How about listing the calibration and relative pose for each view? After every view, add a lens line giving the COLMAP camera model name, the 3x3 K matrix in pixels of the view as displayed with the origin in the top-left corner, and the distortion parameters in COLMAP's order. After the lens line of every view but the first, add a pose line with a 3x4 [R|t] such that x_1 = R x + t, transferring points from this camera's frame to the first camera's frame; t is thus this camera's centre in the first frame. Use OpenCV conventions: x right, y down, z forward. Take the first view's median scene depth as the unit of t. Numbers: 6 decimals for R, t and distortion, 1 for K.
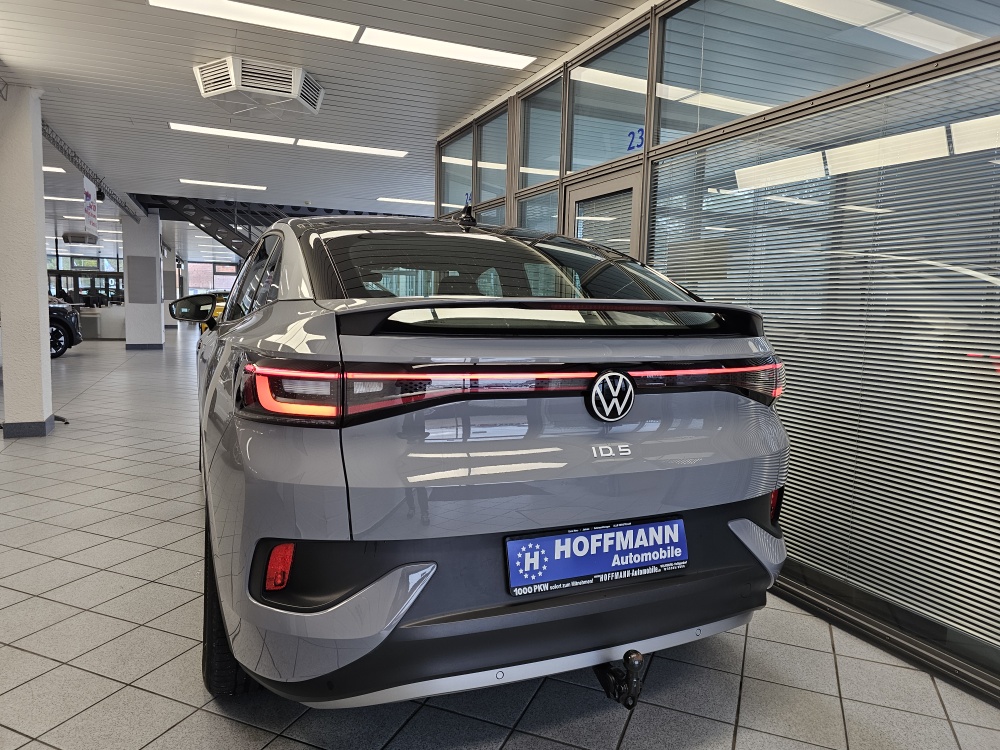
lens RADIAL K [[675.4, 0, 494.8], [0, 675.4, 375.0], [0, 0, 1]] dist [0.061143, -0.067937]
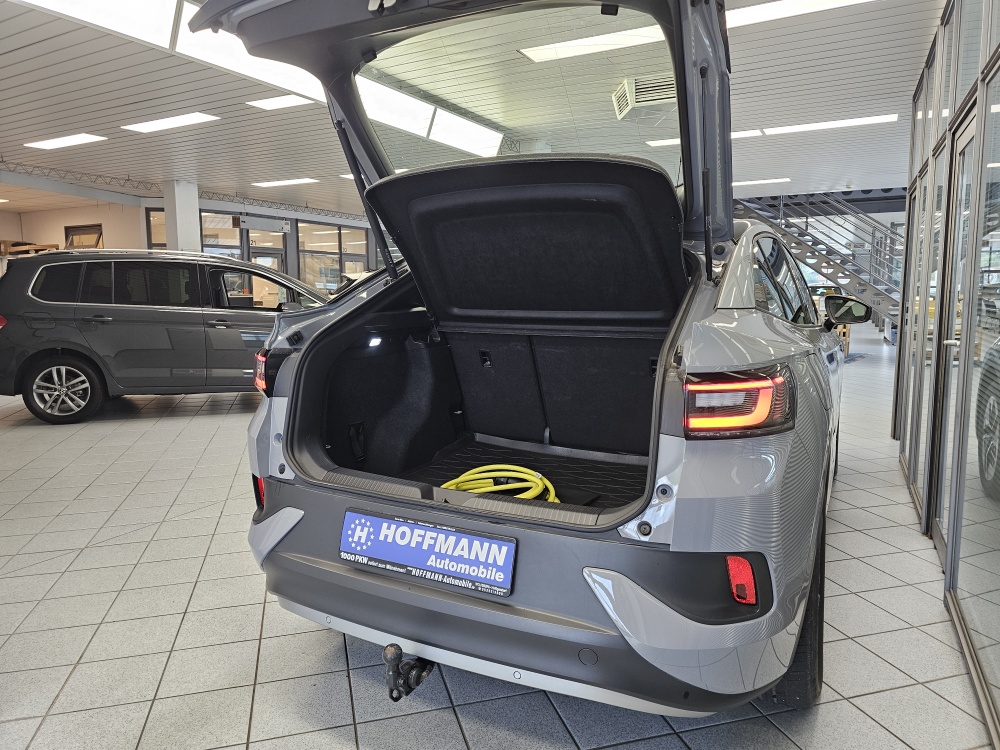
lens RADIAL K [[675.4, 0, 494.8], [0, 675.4, 375.0], [0, 0, 1]] dist [0.061143, -0.067937]
pose [[0.600850, 0.065357, -0.796686, 1.012173], [-0.059632, 0.997540, 0.036861, -0.043625], [0.797135, 0.025360, 0.603269, 0.458548]]
